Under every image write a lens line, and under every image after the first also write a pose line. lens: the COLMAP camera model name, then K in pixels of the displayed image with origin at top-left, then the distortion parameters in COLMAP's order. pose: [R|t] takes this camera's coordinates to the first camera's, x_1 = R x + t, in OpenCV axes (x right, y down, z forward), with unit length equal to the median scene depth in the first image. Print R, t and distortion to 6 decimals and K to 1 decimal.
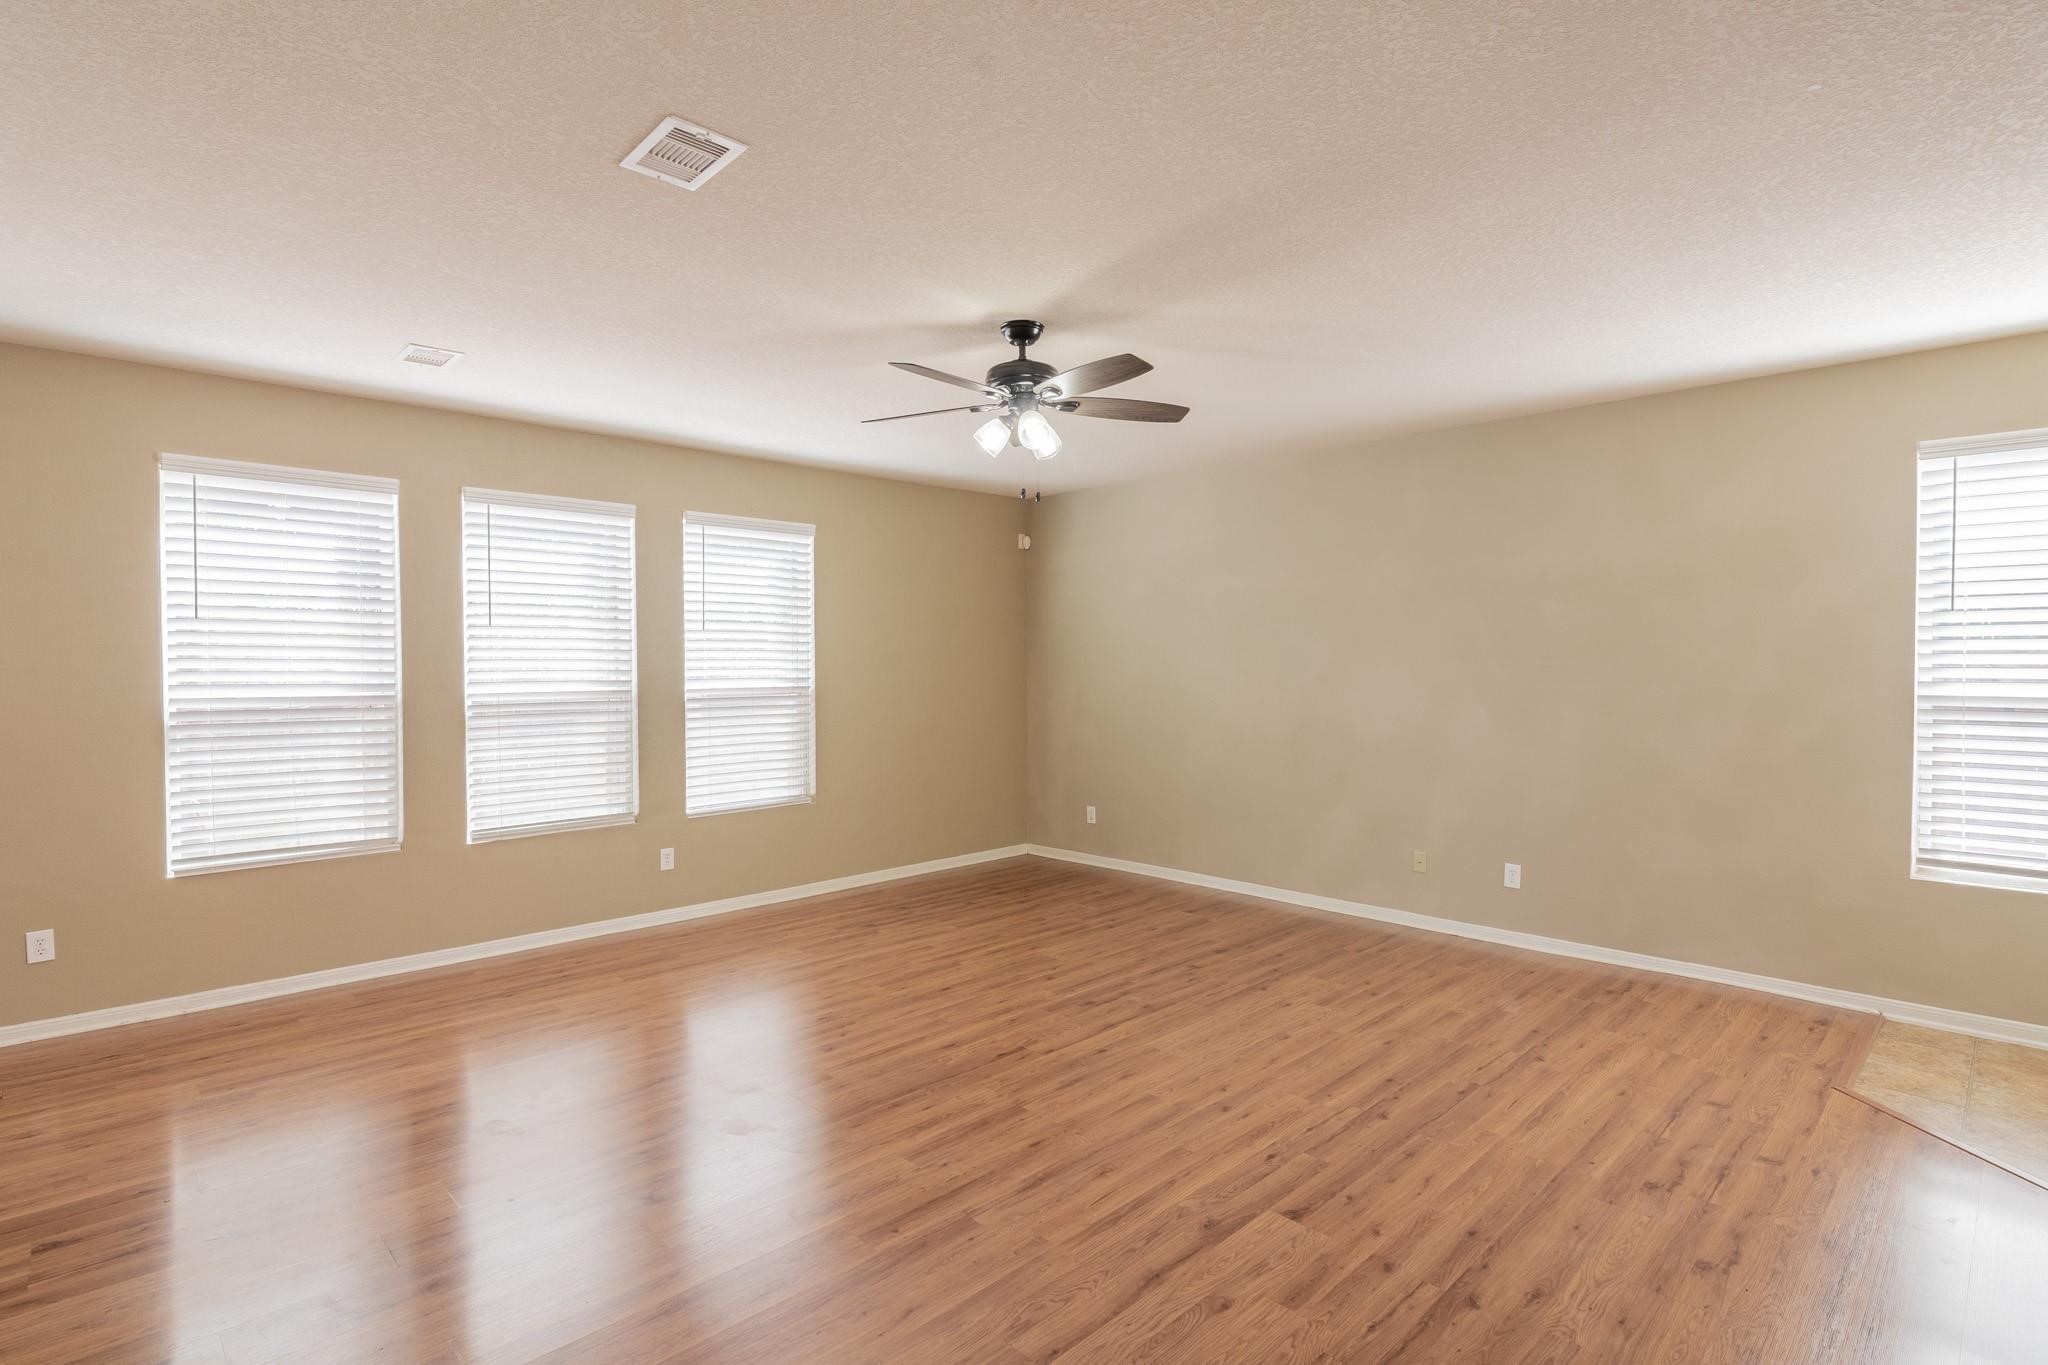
lens RADIAL K [[968.4, 0, 1024.0], [0, 968.4, 682.5], [0, 0, 1]] dist [-0.001386, -0.000504]
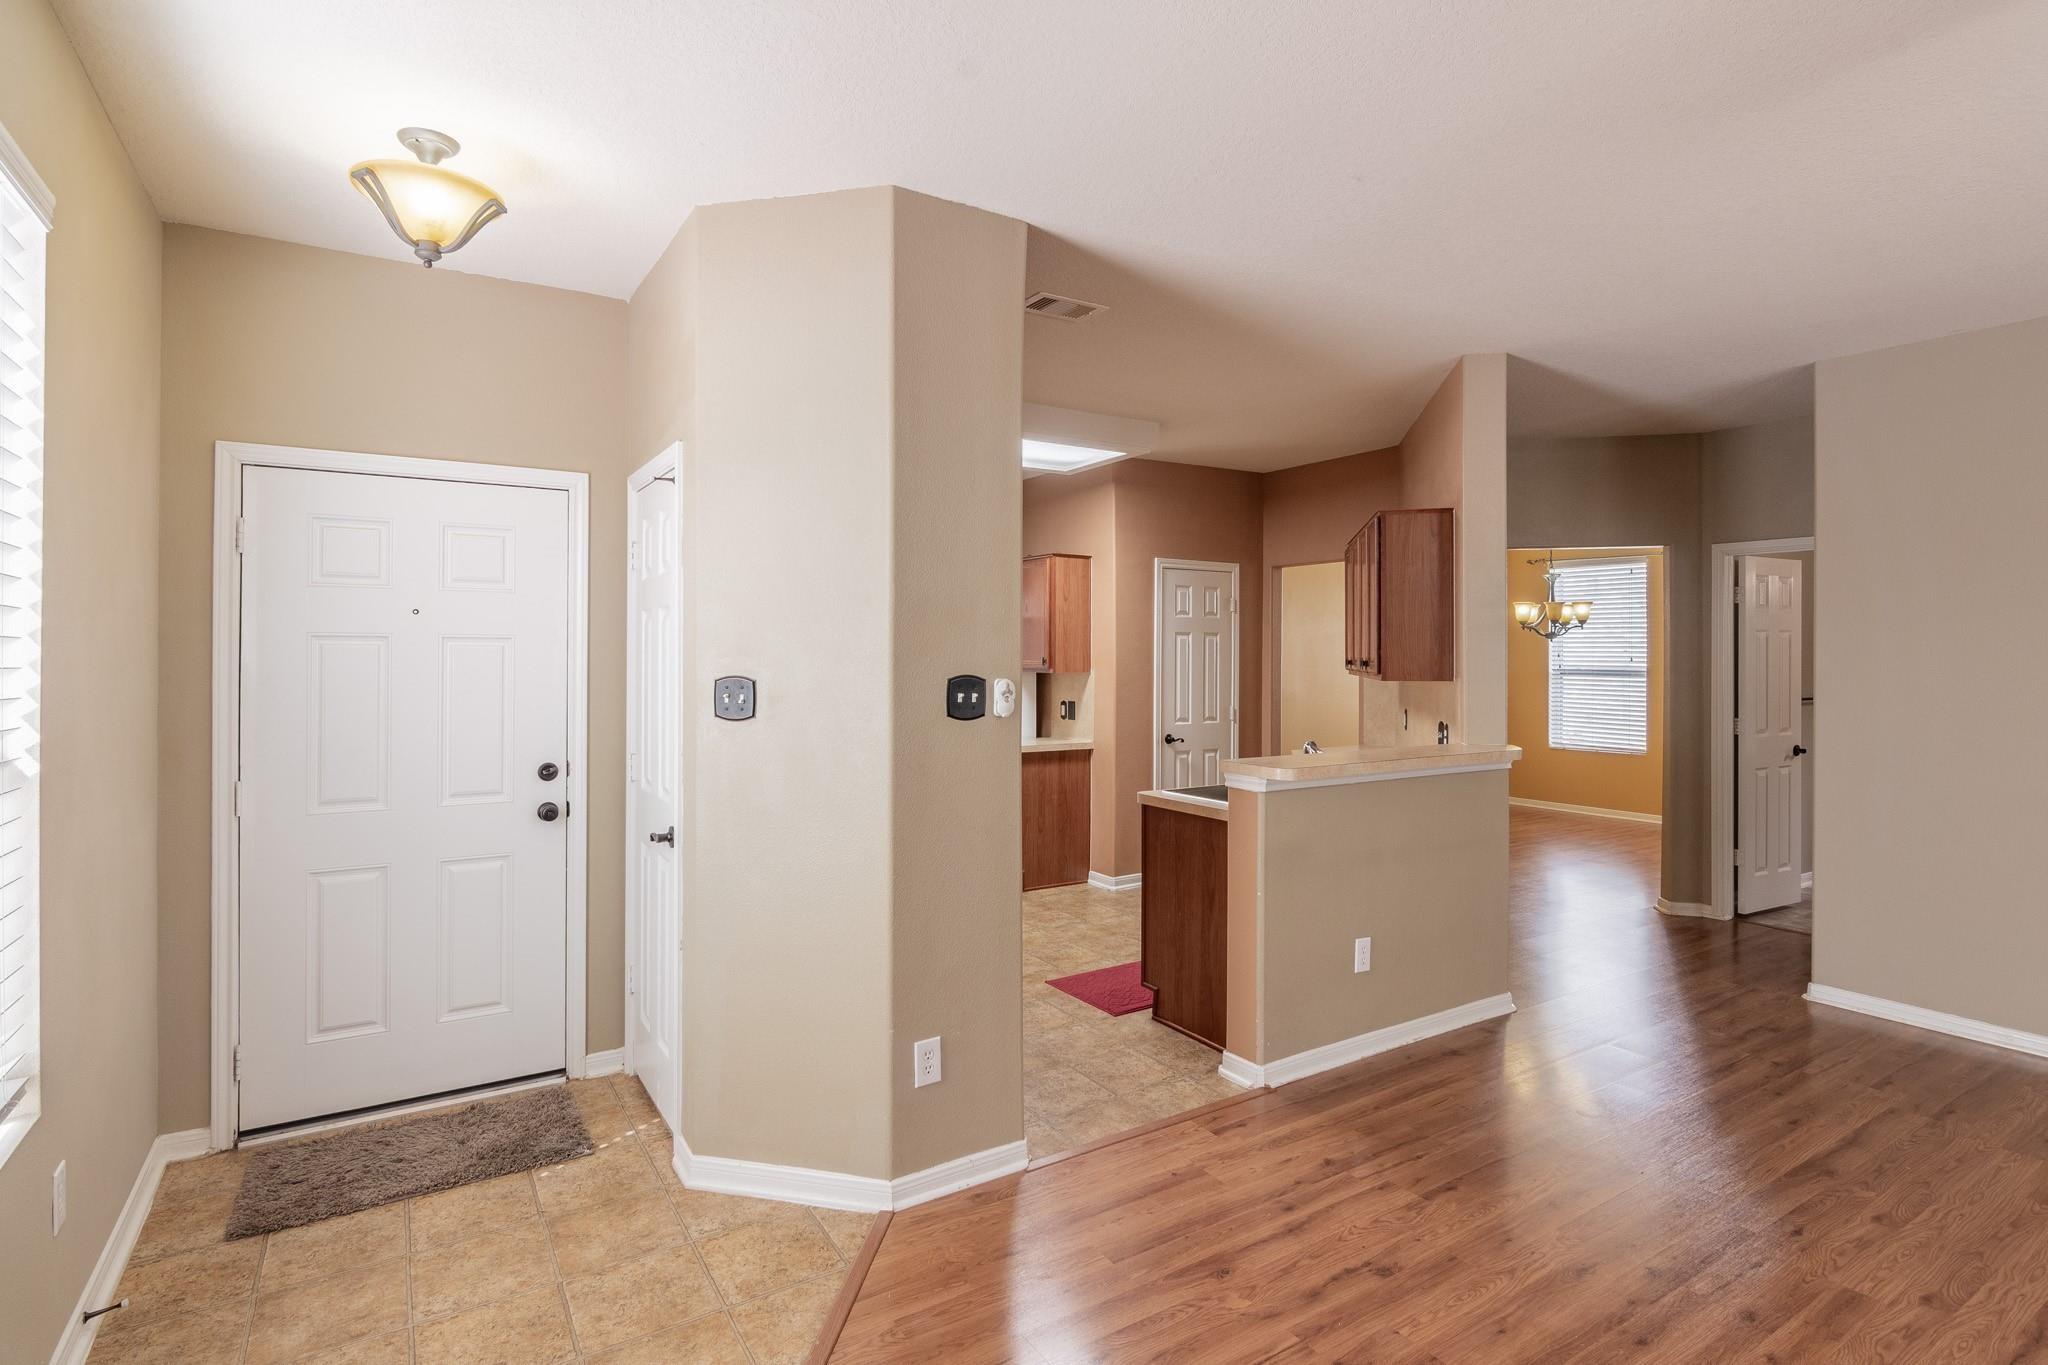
lens RADIAL K [[995.7, 0, 1012.2], [0, 995.7, 641.5], [0, 0, 1]] dist [-0.001684, -0.001511]
pose [[-0.977912, -0.001644, 0.209011, 0.881626], [-0.000344, 0.999980, 0.006253, -0.041235], [-0.209017, 0.006043, -0.977893, 2.104239]]
